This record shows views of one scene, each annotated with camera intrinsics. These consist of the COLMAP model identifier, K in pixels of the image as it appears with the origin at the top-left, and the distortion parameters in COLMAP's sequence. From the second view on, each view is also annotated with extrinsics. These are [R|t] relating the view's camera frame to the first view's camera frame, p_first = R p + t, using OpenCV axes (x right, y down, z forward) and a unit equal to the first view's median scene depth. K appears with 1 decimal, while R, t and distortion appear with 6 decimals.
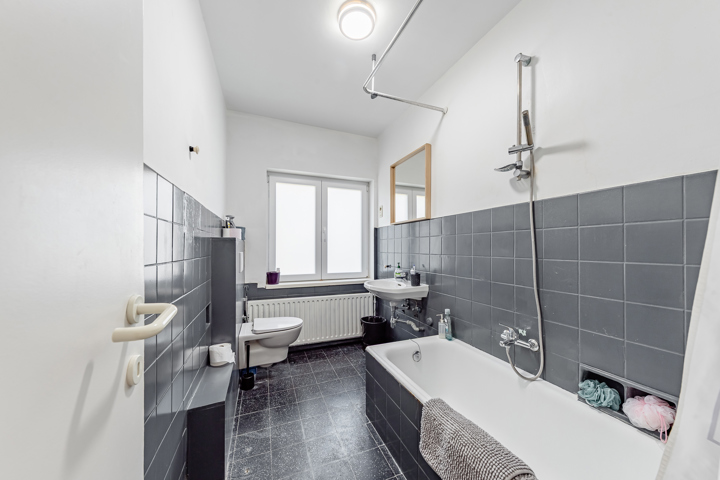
lens RADIAL K [[245.2, 0, 360.8], [0, 245.2, 243.8], [0, 0, 1]] dist [0.013107, -0.000065]
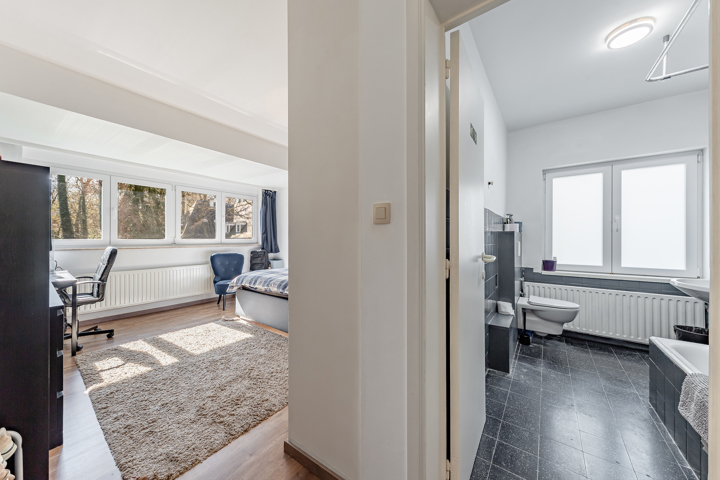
lens RADIAL K [[250.1, 0, 360.0], [0, 250.1, 240.0], [0, 0, 1]] dist [0.000590, -0.000001]
pose [[0.523762, 0.005601, -0.851846, 0.189118], [0.014127, 0.999784, 0.015260, -0.006993], [0.851747, -0.020026, 0.523570, -0.382789]]
